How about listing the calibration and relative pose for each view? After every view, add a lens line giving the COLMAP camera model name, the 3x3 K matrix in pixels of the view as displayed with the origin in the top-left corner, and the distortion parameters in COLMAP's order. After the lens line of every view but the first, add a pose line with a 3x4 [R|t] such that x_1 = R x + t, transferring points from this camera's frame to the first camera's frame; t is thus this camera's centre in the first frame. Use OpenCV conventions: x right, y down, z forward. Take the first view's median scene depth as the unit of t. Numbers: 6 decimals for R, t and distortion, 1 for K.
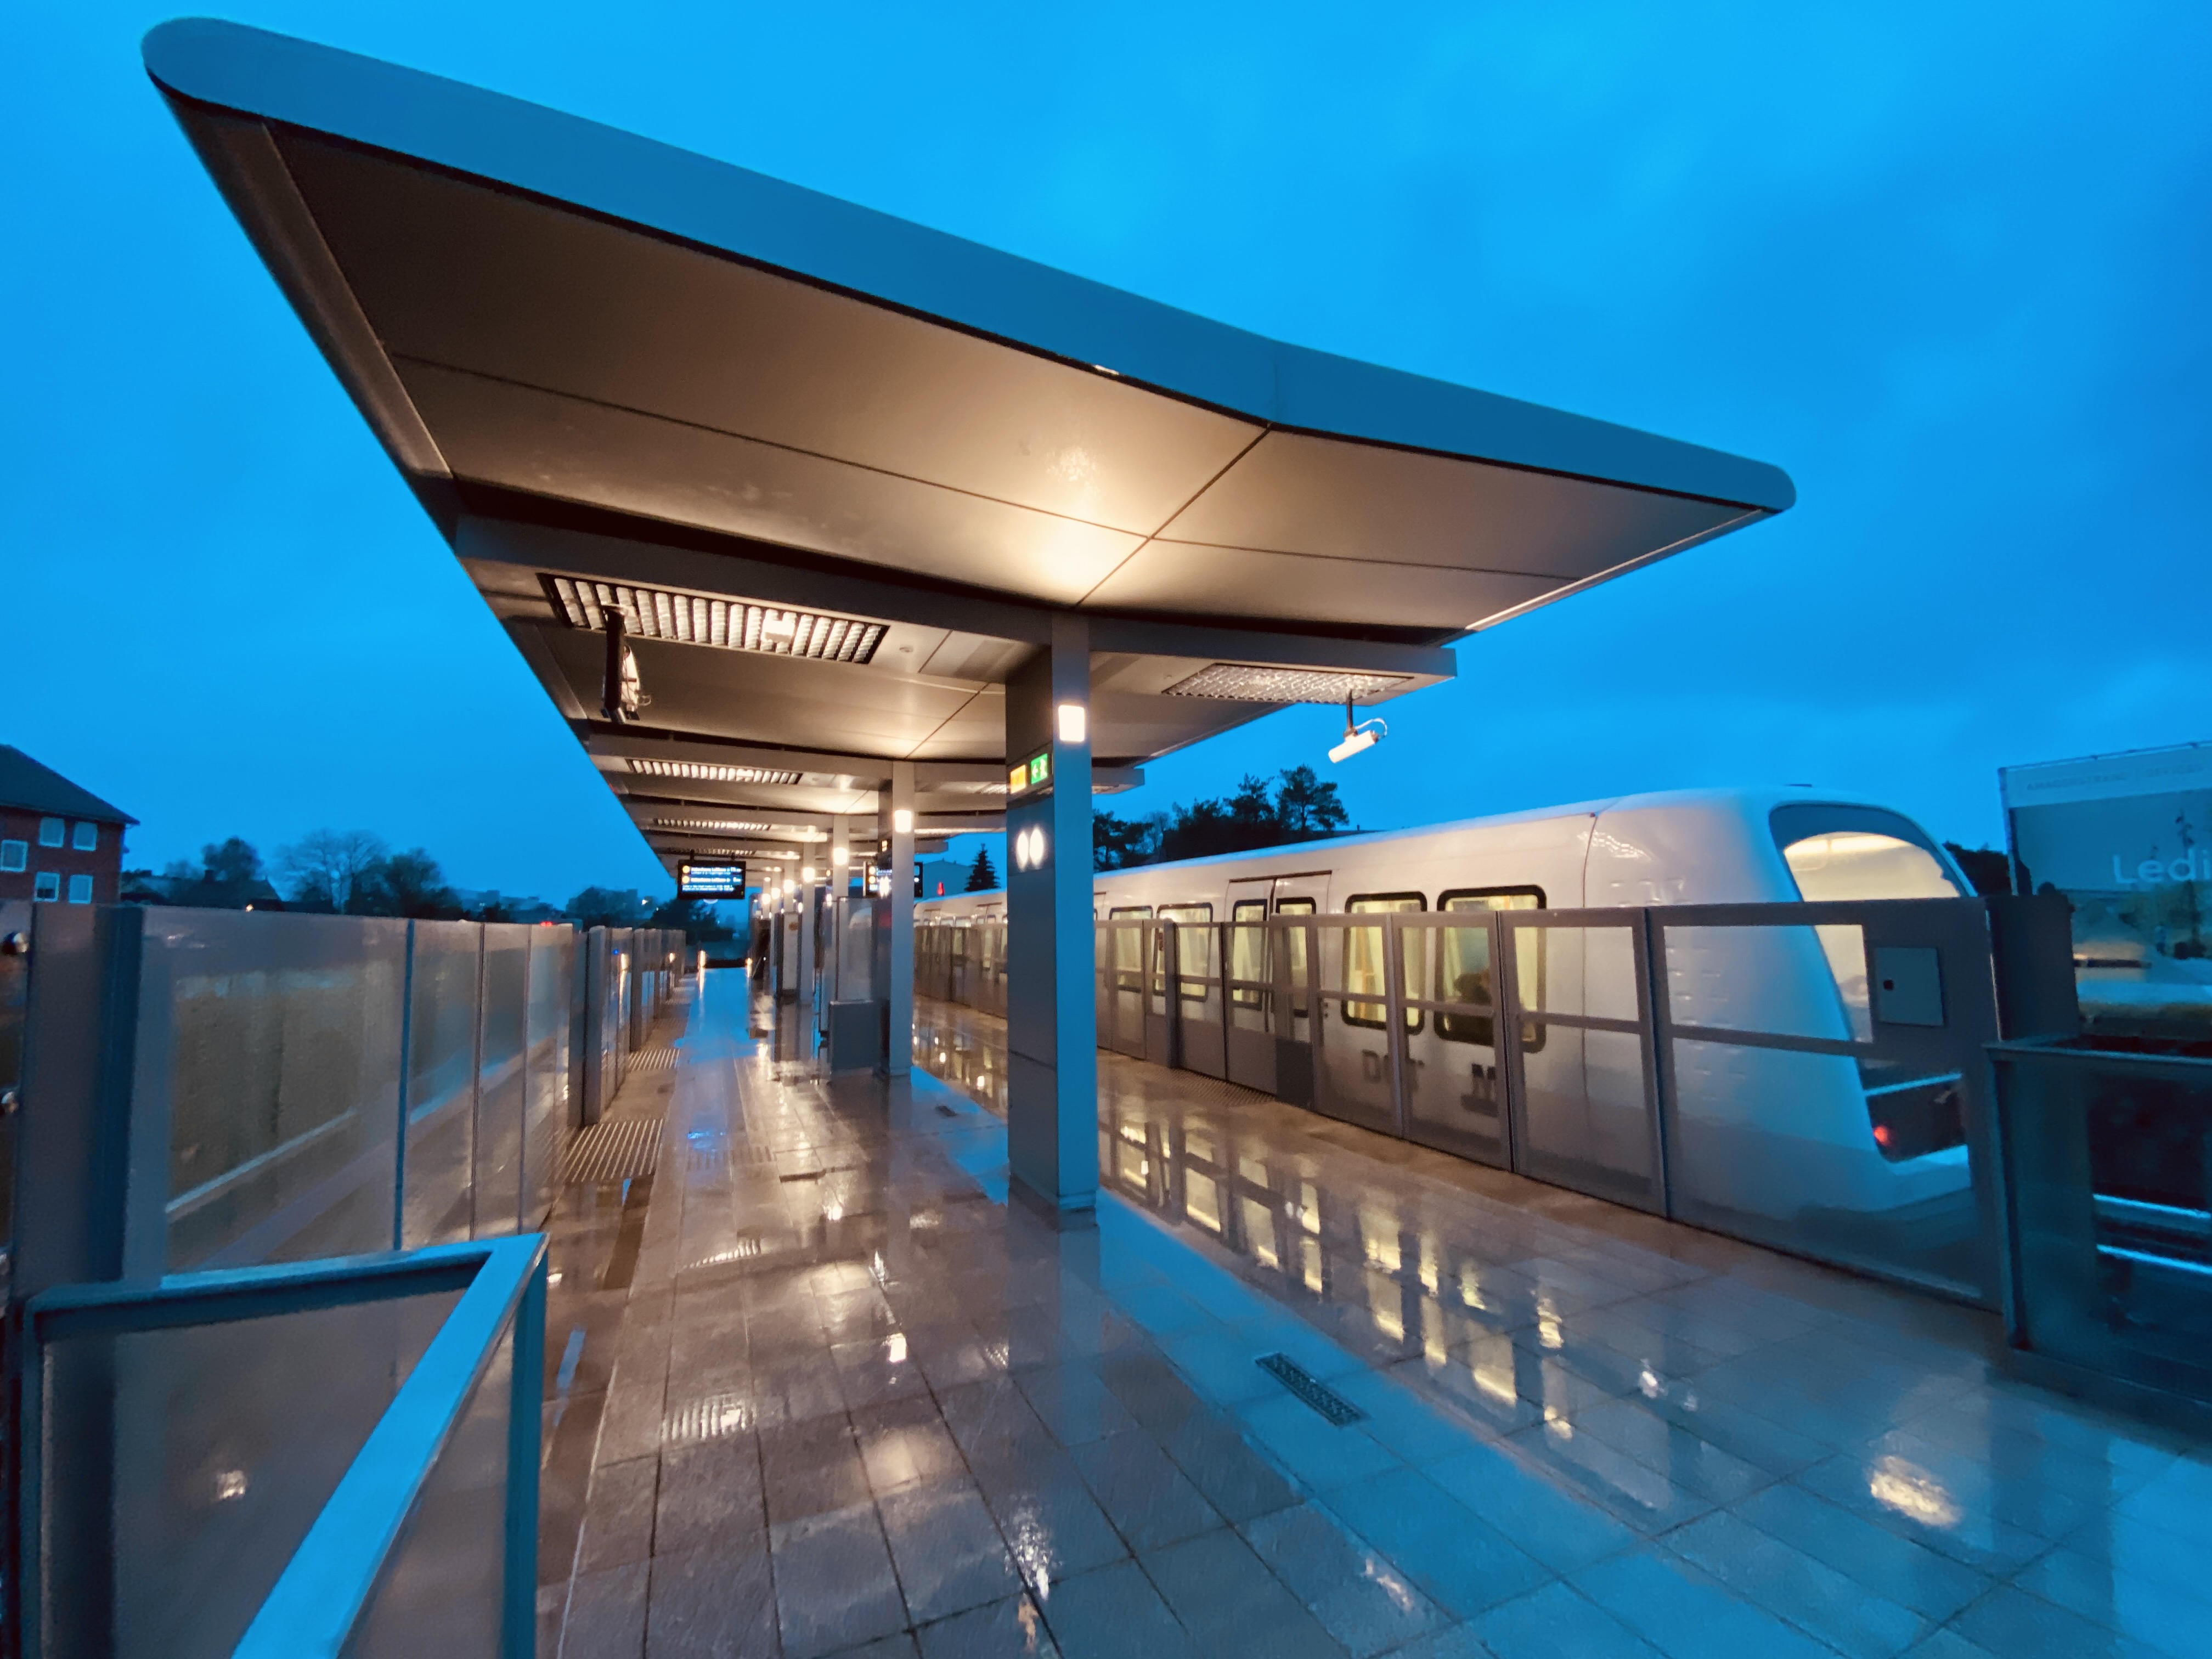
lens RADIAL K [[892.8, 0, 1105.3], [0, 892.8, 822.7], [0, 0, 1]] dist [0.013500, -0.014001]
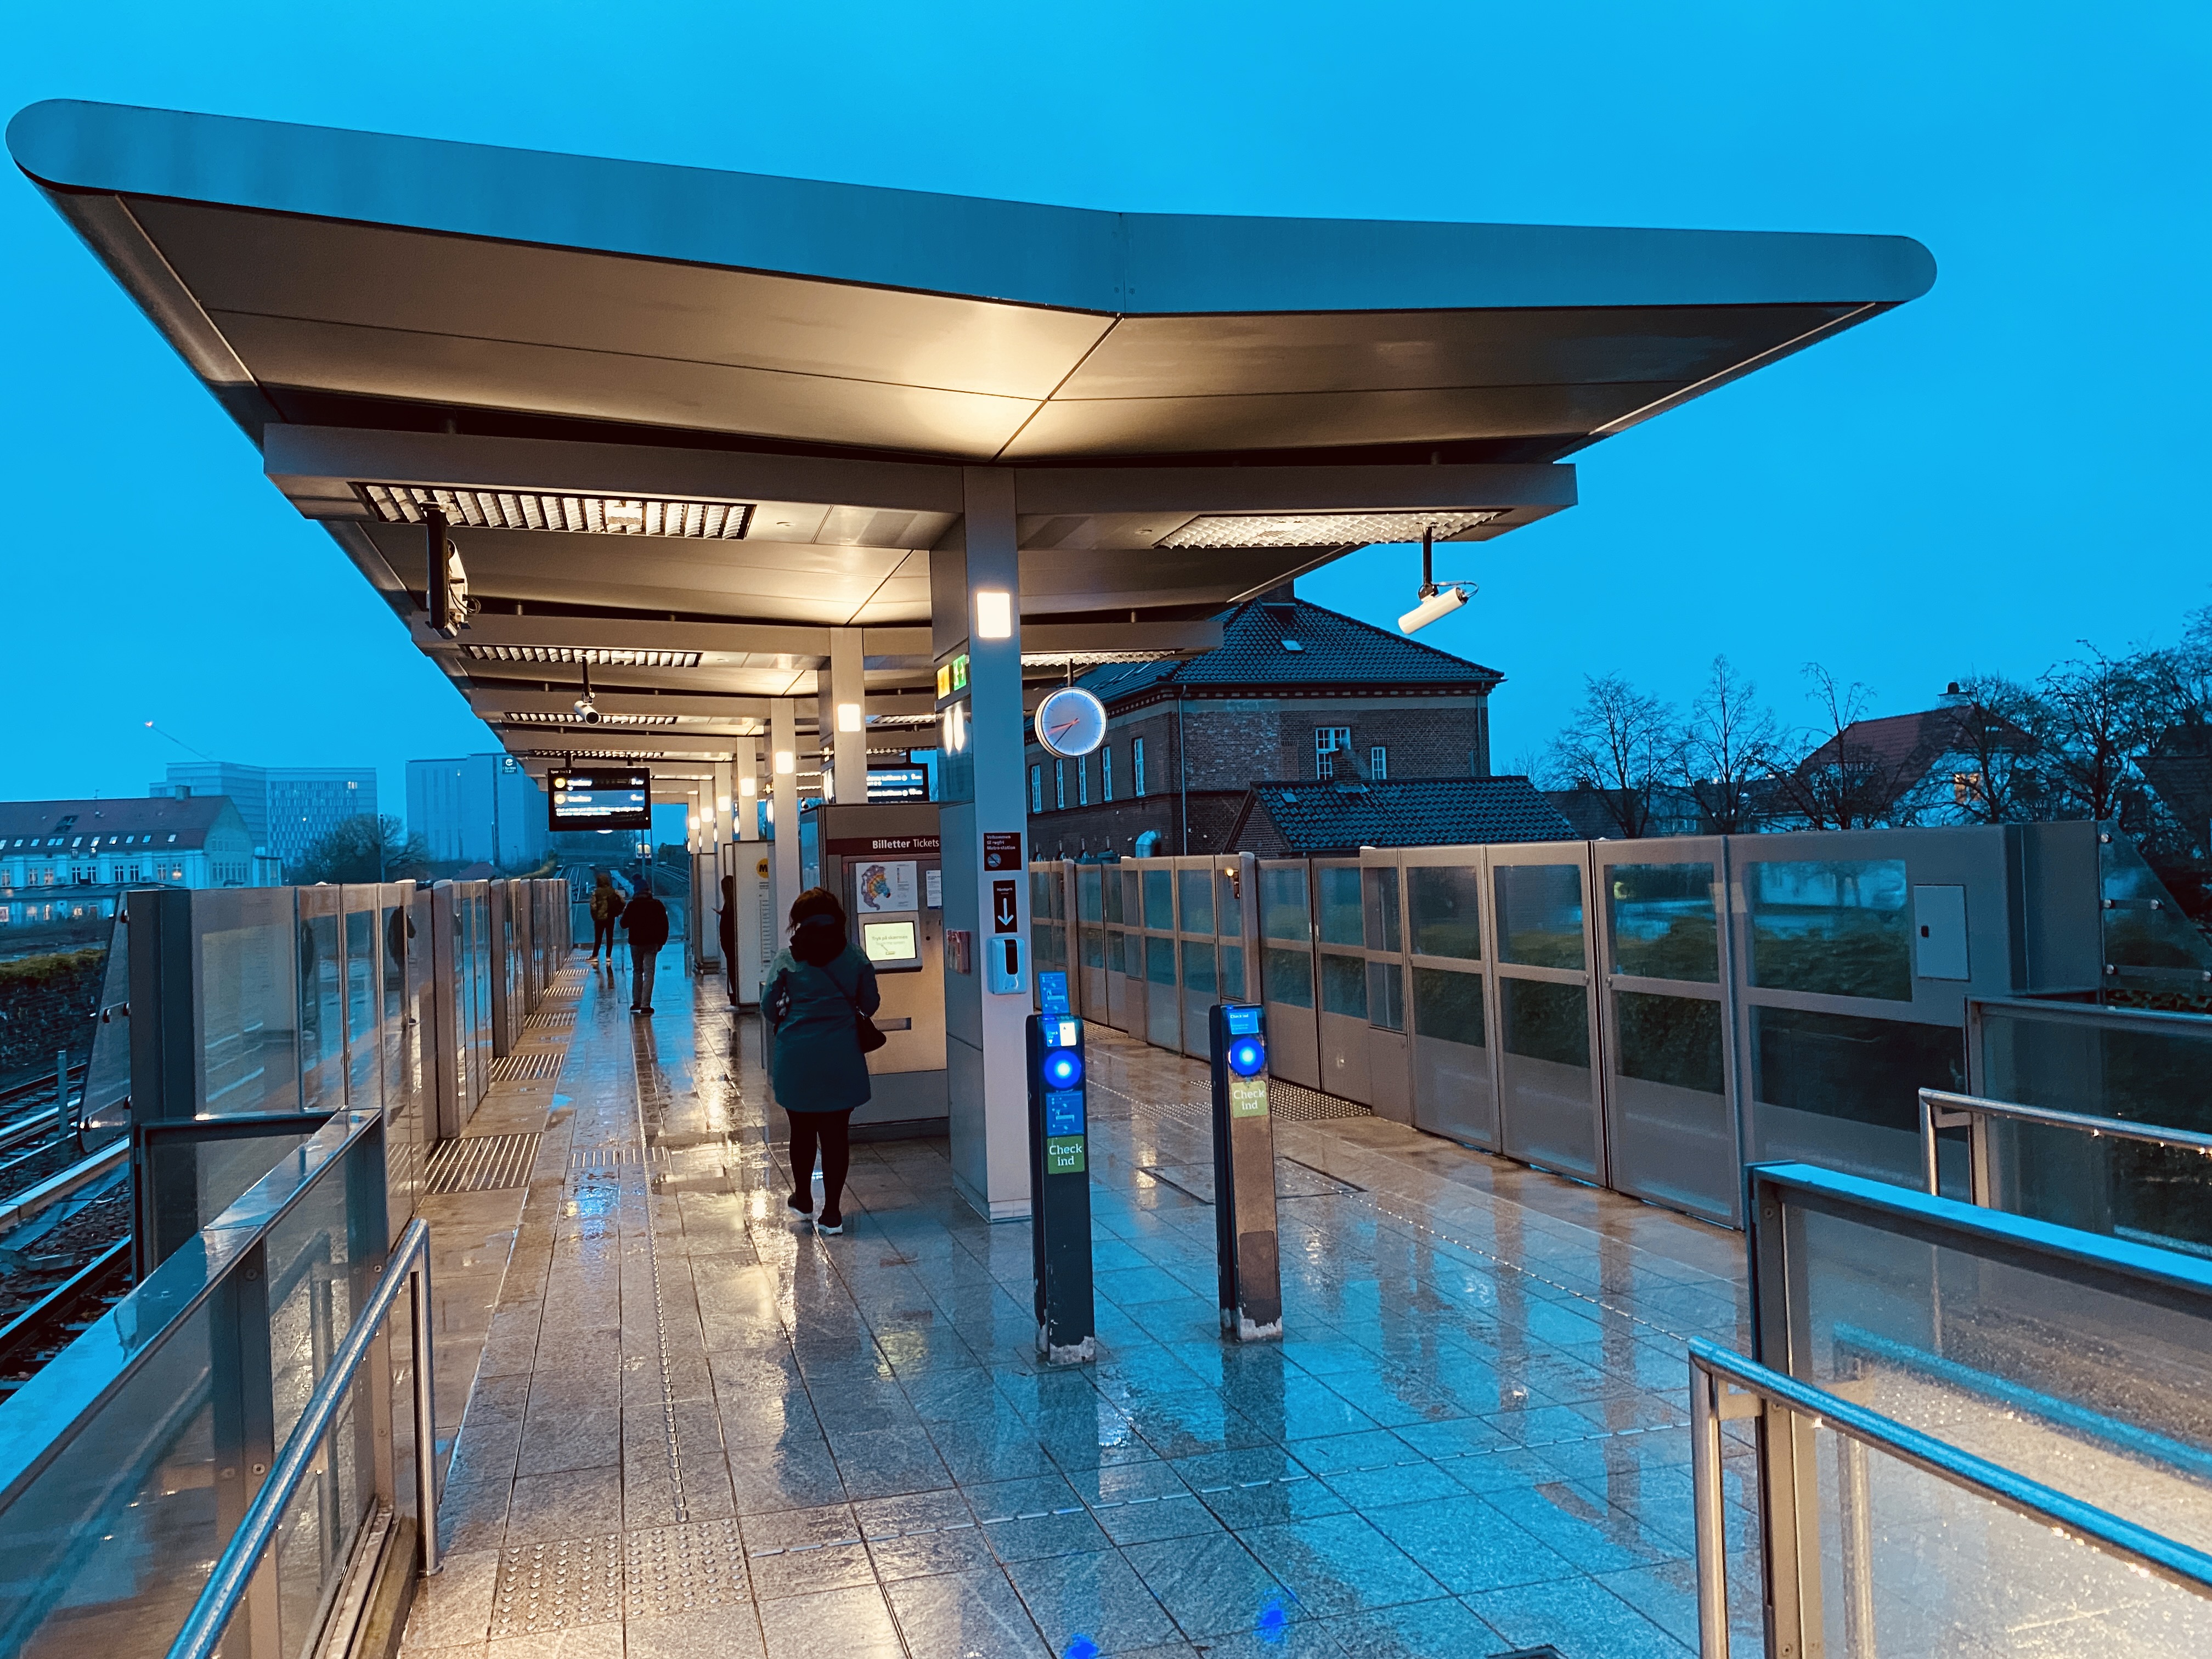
lens RADIAL K [[1673.9, 0, 1095.2], [0, 1673.9, 844.1], [0, 0, 1]] dist [0.070296, -0.103435]
pose [[0.990453, -0.016118, -0.136902, 0.210532], [0.030407, 0.994223, 0.102935, -0.050776], [0.134452, -0.106116, 0.985222, -0.386758]]
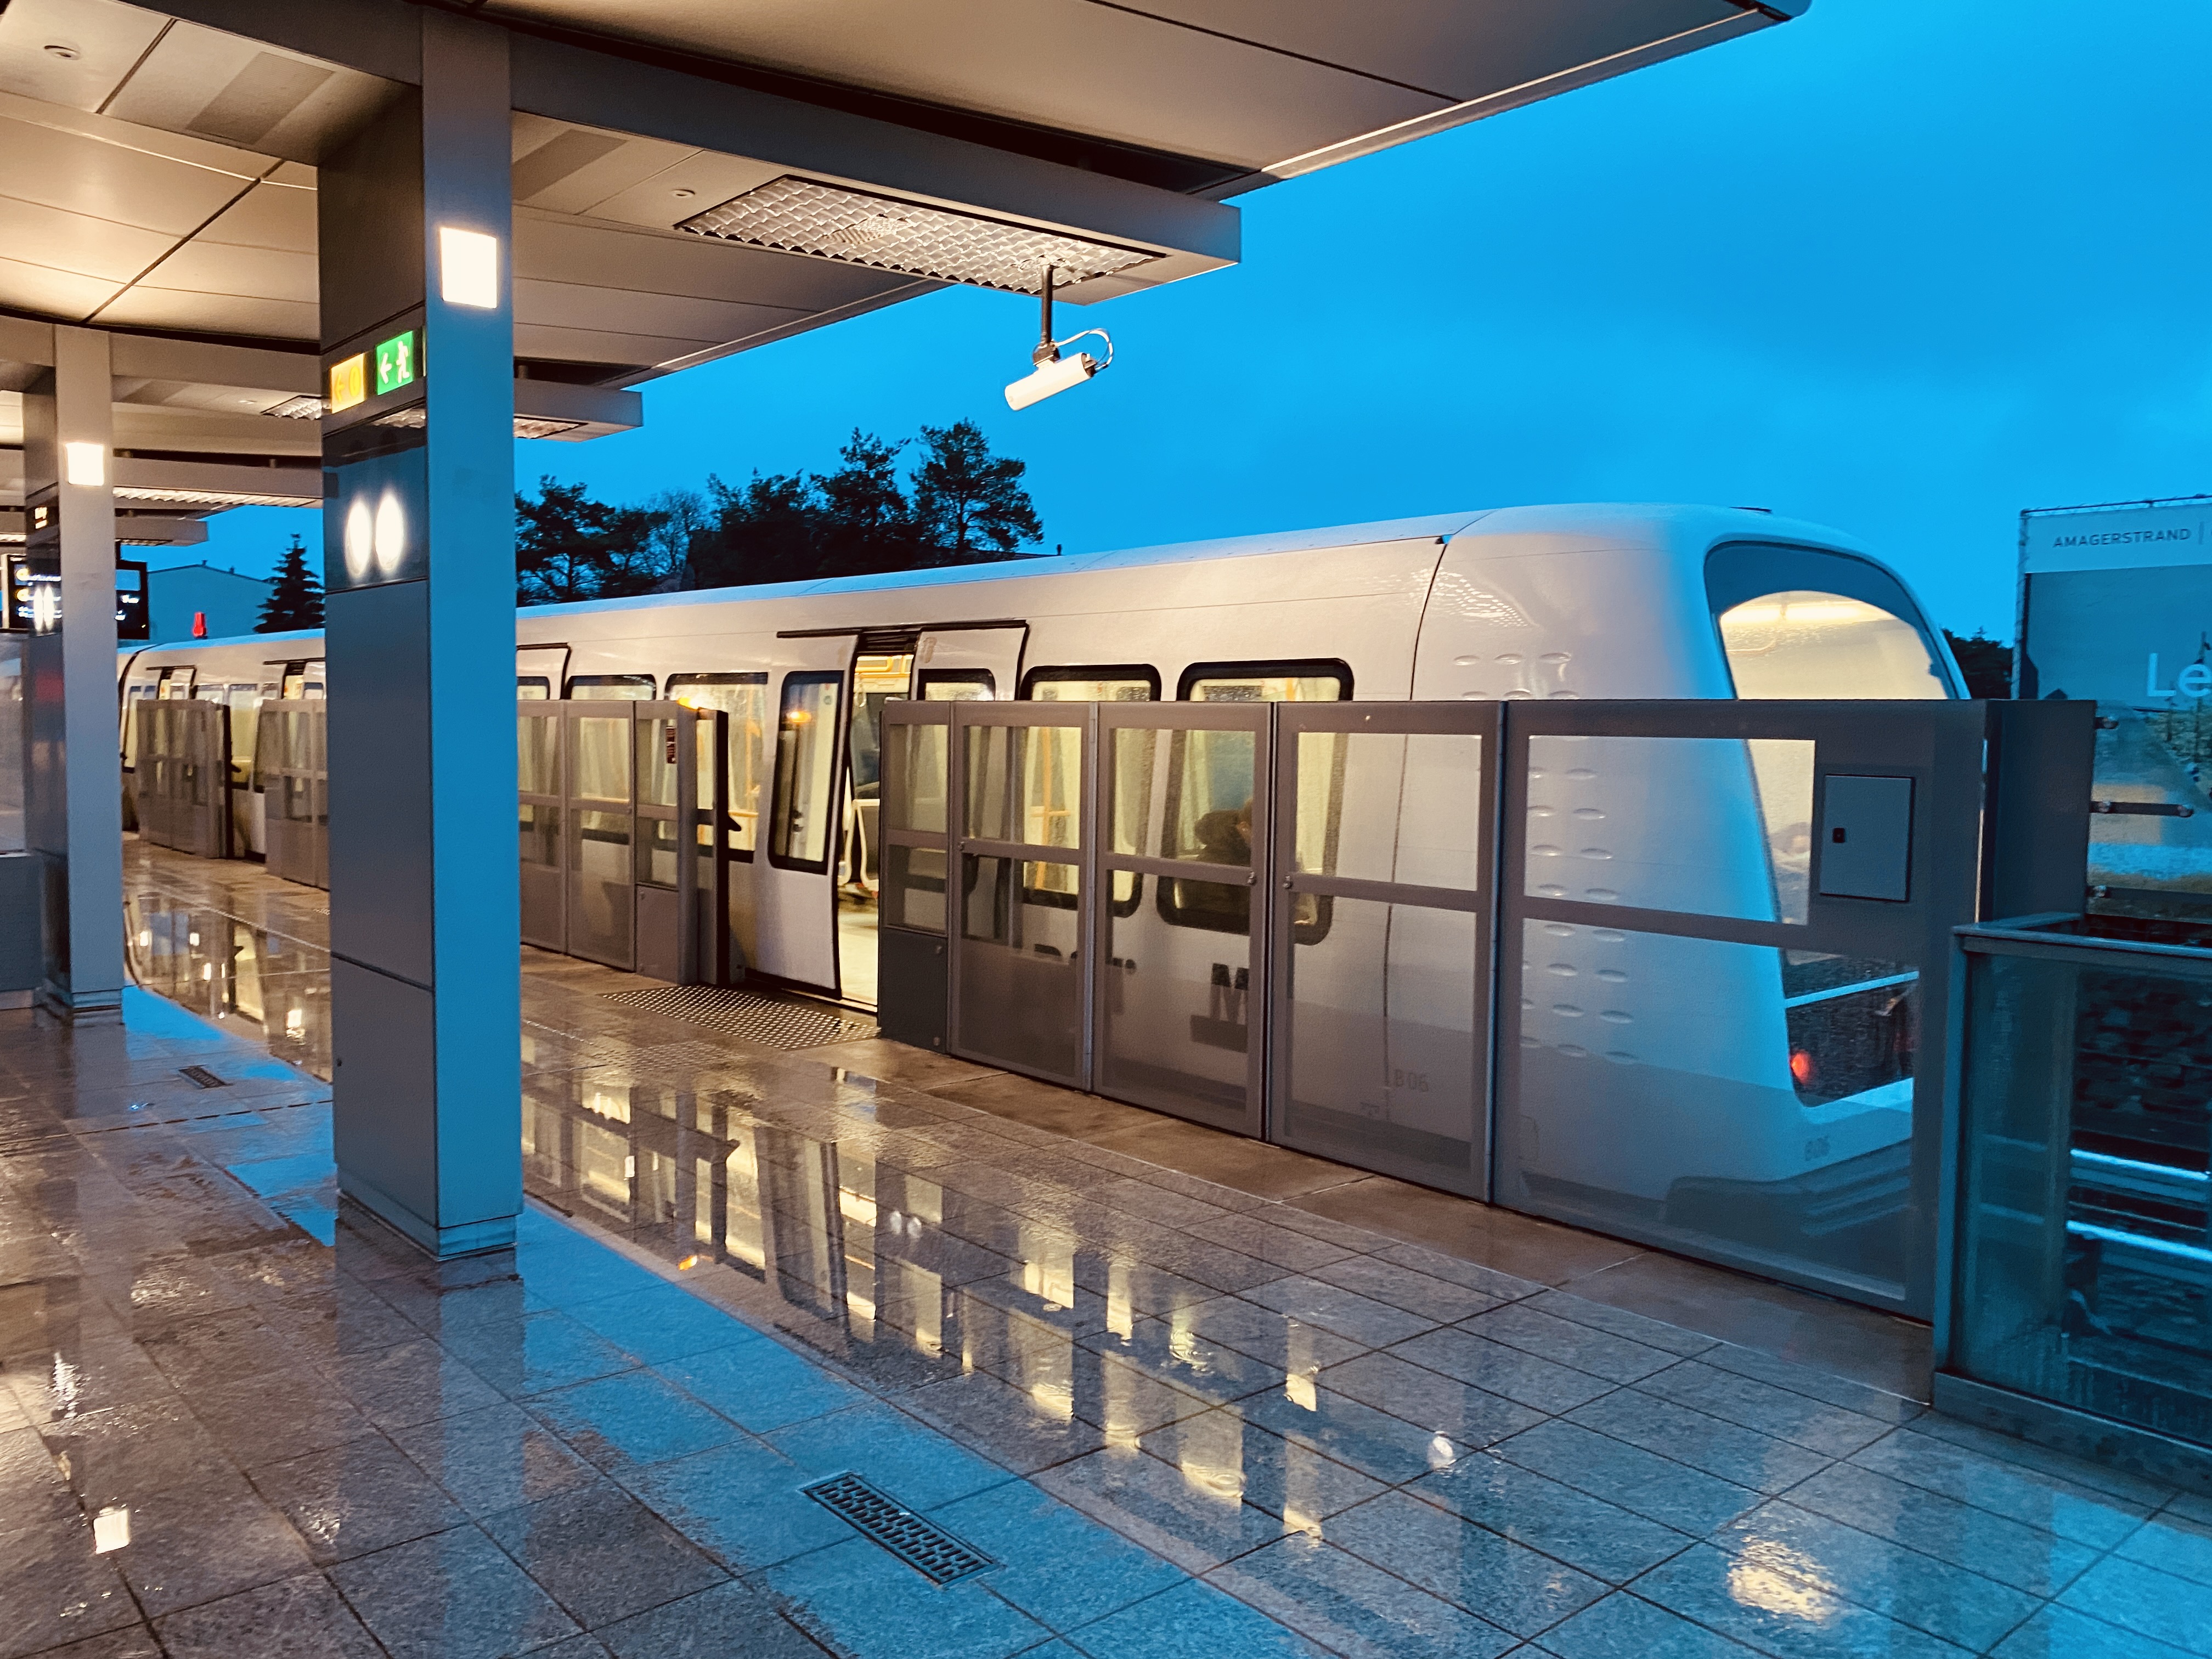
lens RADIAL K [[1673.9, 0, 1099.4], [0, 1673.9, 810.5], [0, 0, 1]] dist [0.070296, -0.103435]
pose [[0.954107, 0.014620, 0.299110, 0.014674], [-0.063936, 0.985723, 0.155763, 0.007758], [-0.292562, -0.167738, 0.941420, 0.022680]]
